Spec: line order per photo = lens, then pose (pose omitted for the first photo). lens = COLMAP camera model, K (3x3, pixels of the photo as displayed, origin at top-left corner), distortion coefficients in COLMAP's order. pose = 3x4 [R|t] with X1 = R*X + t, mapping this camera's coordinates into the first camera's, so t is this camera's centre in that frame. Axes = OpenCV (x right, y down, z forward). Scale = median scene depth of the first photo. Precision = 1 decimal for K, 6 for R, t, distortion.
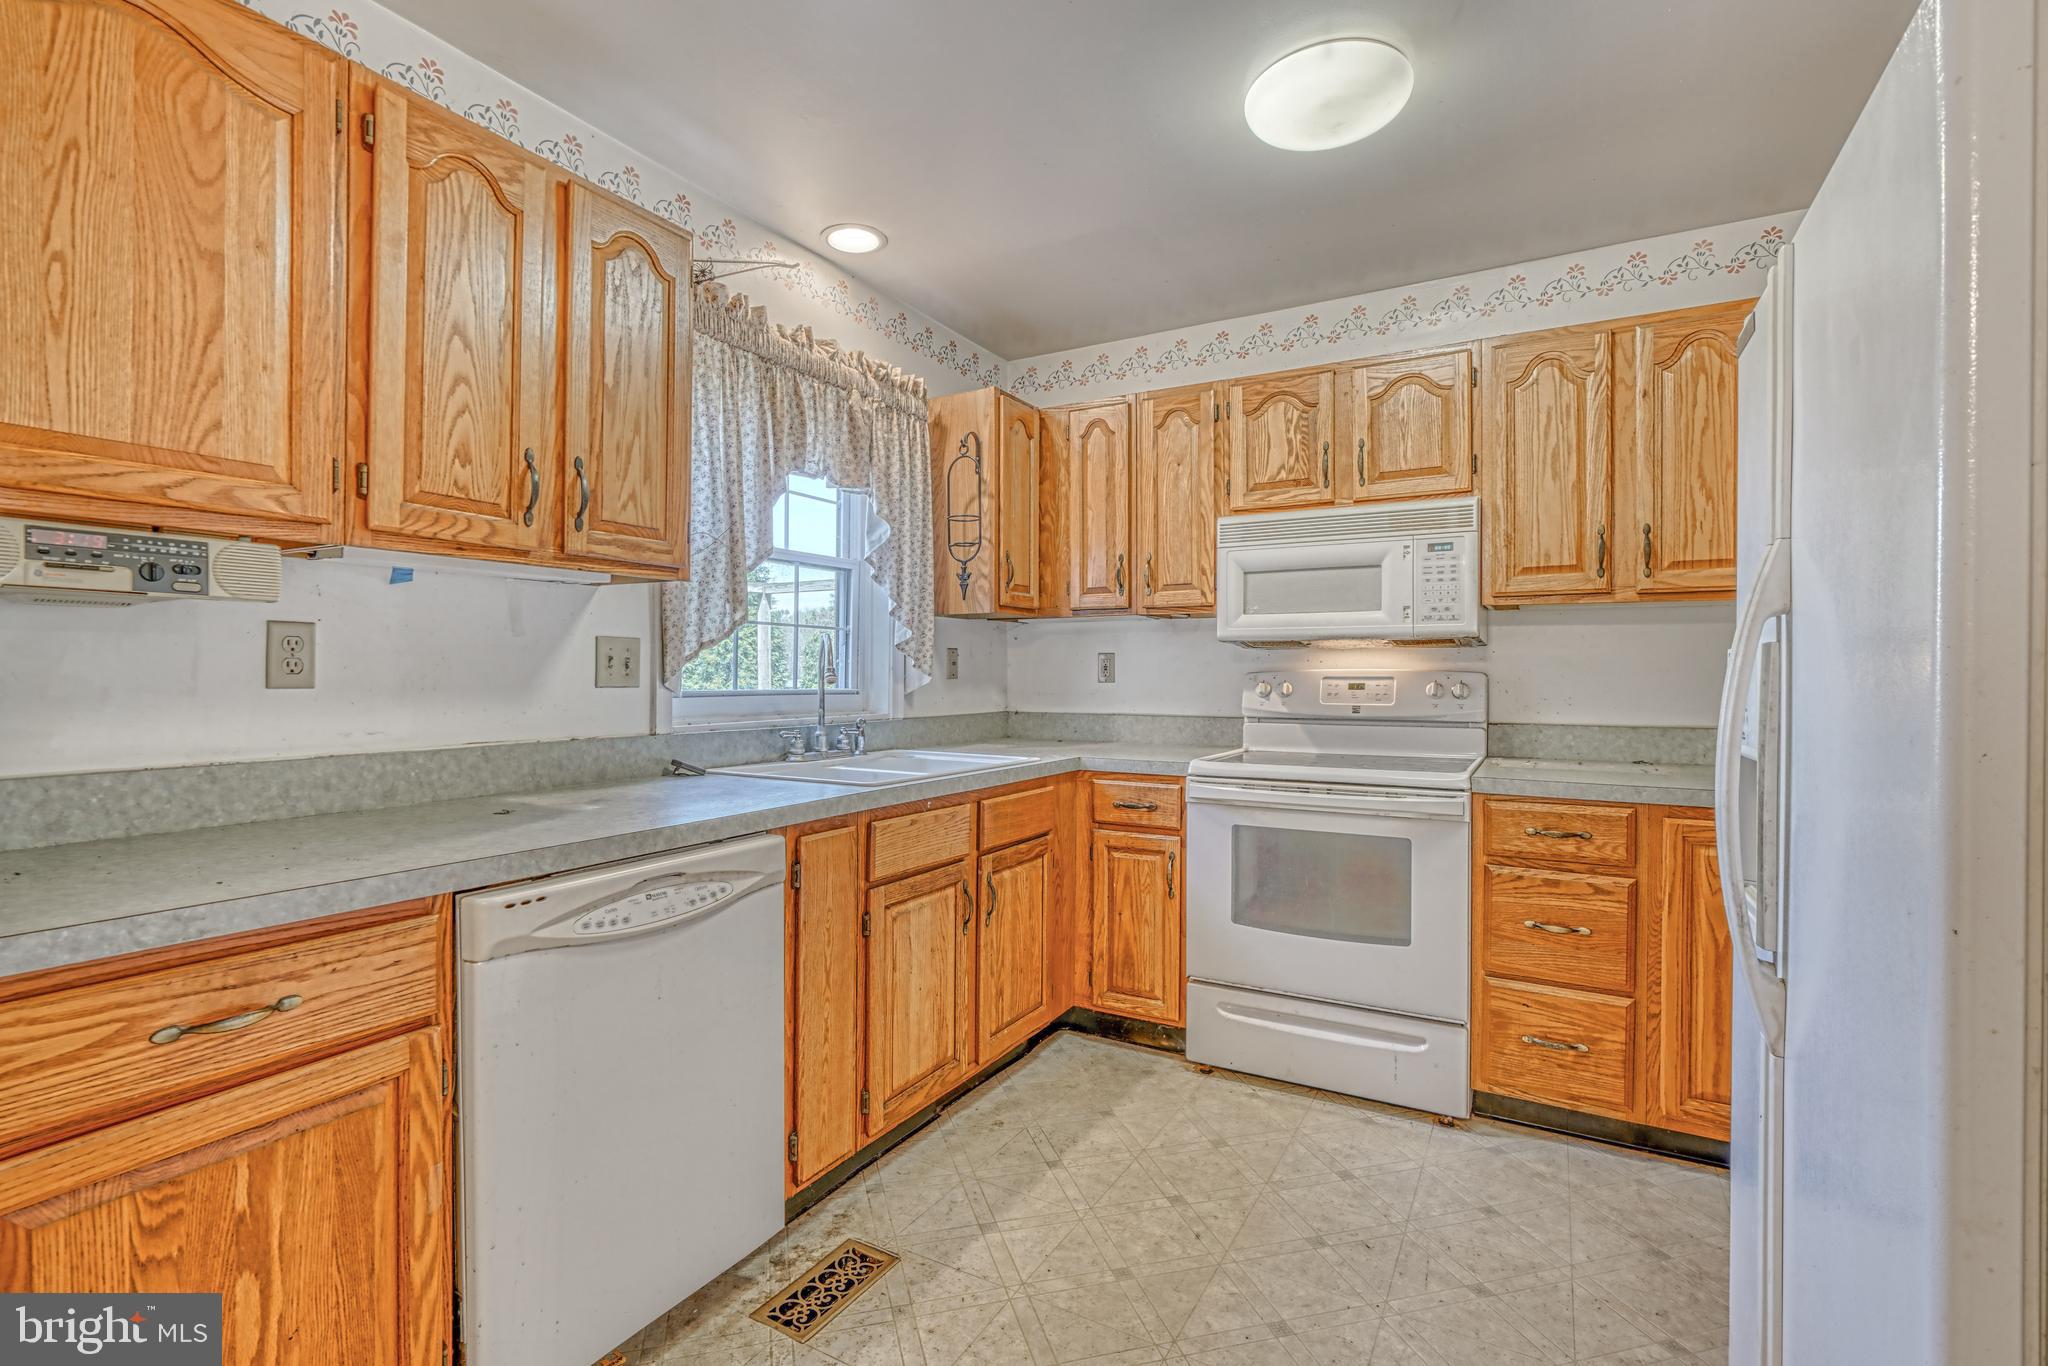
lens RADIAL K [[936.1, 0, 1008.0], [0, 936.1, 674.5], [0, 0, 1]] dist [-0.011752, -0.000557]
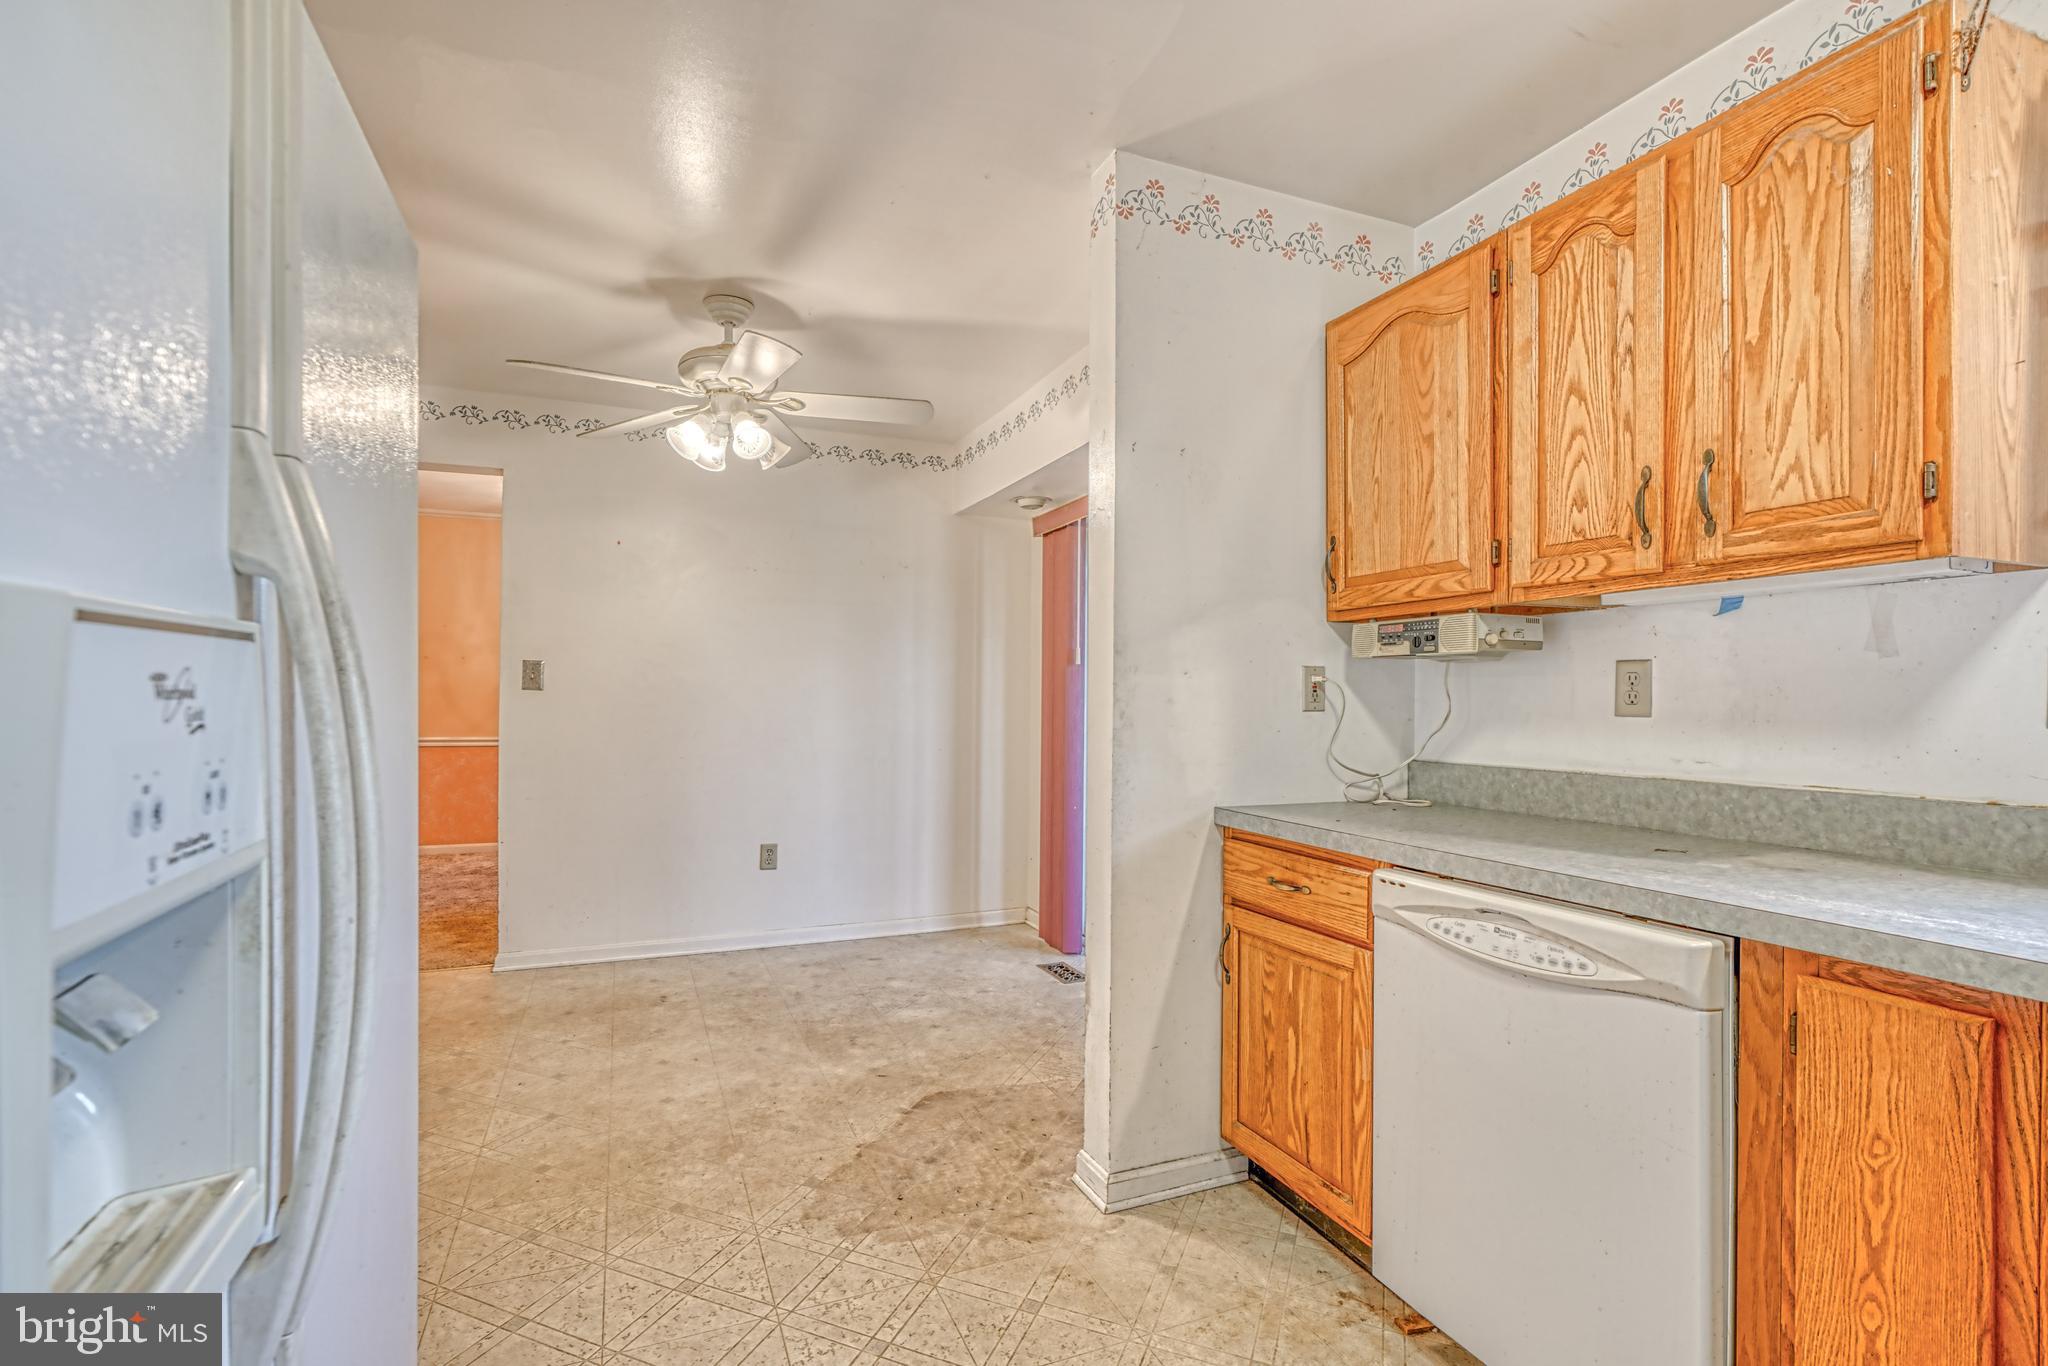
lens RADIAL K [[936.1, 0, 1004.2], [0, 936.1, 692.0], [0, 0, 1]] dist [-0.011752, -0.000557]
pose [[-0.614355, -0.015481, -0.788878, 0.450474], [-0.010430, 0.999879, -0.011499, 0.003647], [0.788961, 0.001164, -0.614442, 0.761071]]
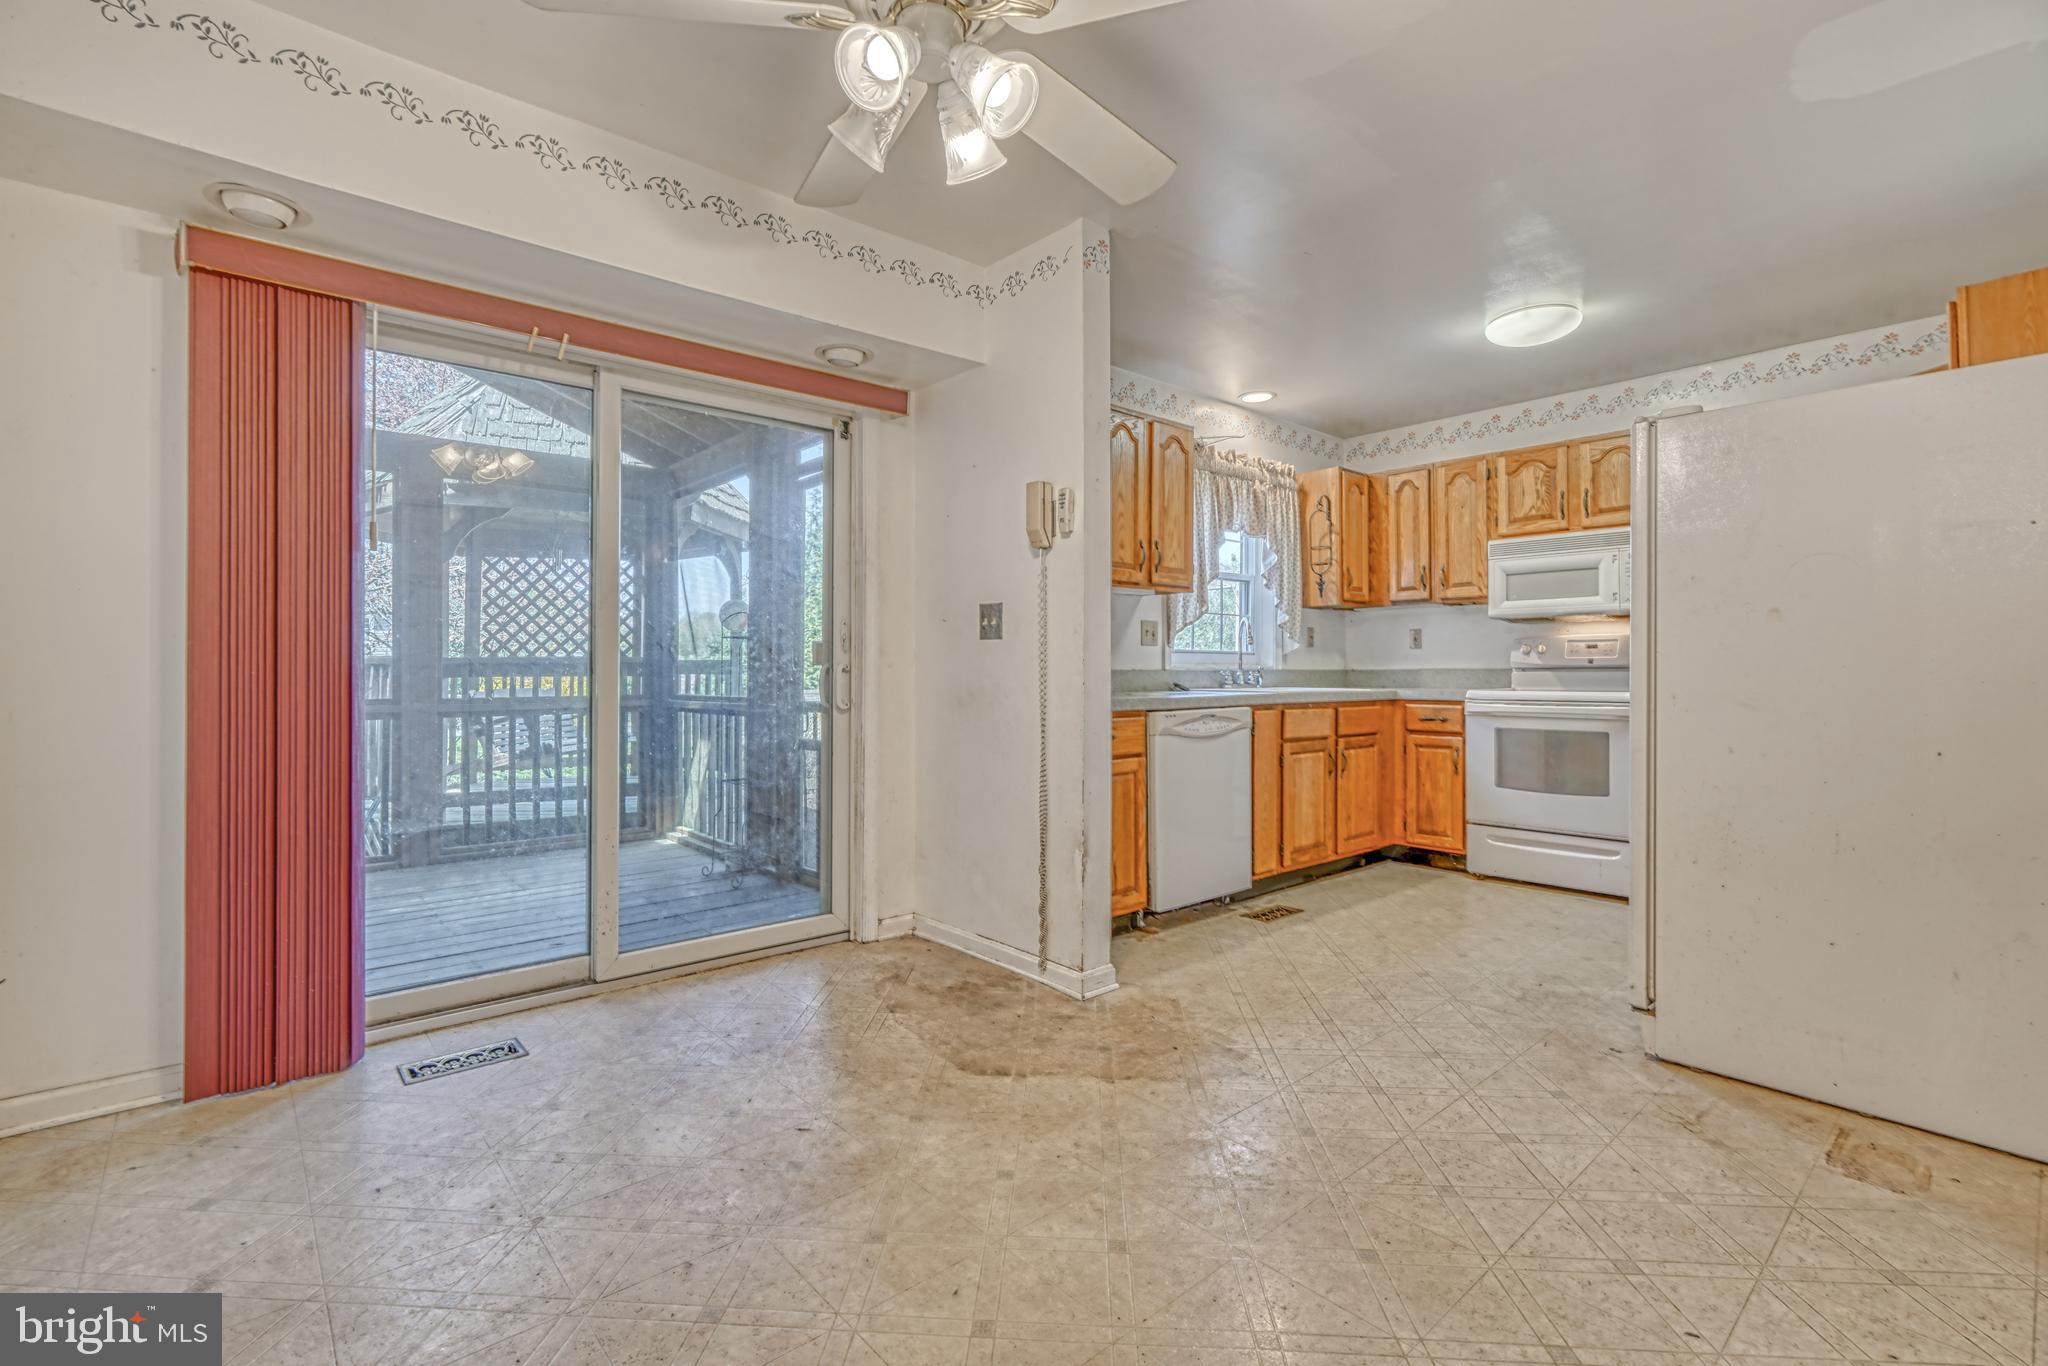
lens RADIAL K [[936.1, 0, 1009.0], [0, 936.1, 662.5], [0, 0, 1]] dist [-0.011752, -0.000557]
pose [[0.948162, -0.007630, -0.317695, -0.058461], [0.004250, 0.999927, -0.011332, 0.067137], [0.317758, 0.009394, 0.948125, -0.954928]]
